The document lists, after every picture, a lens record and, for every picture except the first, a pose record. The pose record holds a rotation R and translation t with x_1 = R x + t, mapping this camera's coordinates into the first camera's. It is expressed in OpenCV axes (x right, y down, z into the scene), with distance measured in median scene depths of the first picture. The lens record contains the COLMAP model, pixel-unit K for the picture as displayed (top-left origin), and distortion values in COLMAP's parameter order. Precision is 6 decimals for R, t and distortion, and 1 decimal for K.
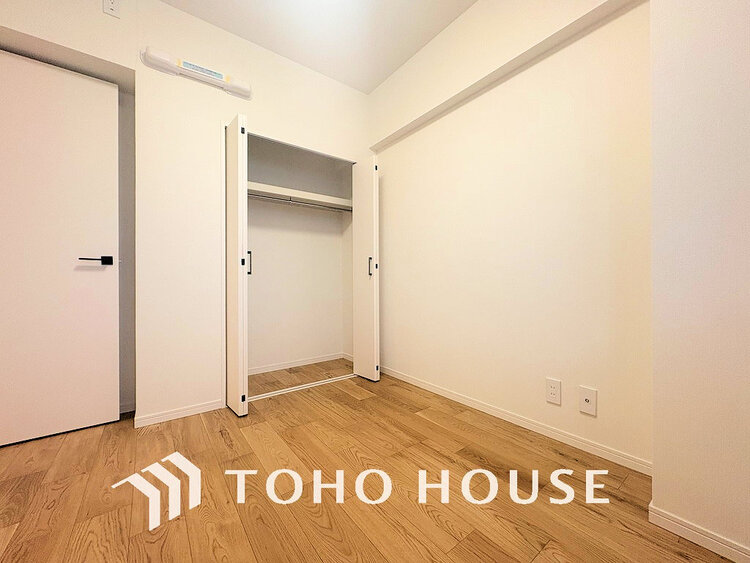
lens RADIAL K [[299.2, 0, 373.2], [0, 299.2, 281.7], [0, 0, 1]] dist [0.003571, 0.000277]
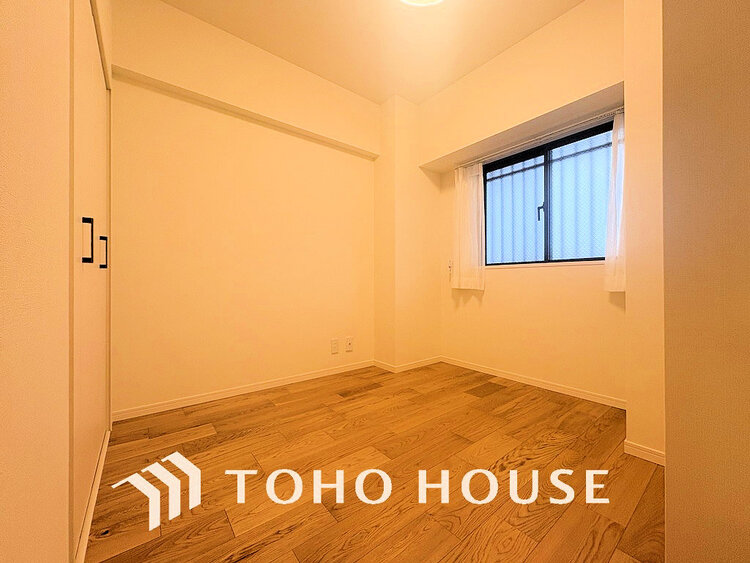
lens RADIAL K [[299.2, 0, 373.7], [0, 299.2, 283.5], [0, 0, 1]] dist [0.003571, 0.000277]
pose [[-0.027919, 0.007540, 0.999582, -0.942371], [0.001250, 0.999971, -0.007508, 0.018435], [-0.999609, 0.001040, -0.027928, 0.698970]]
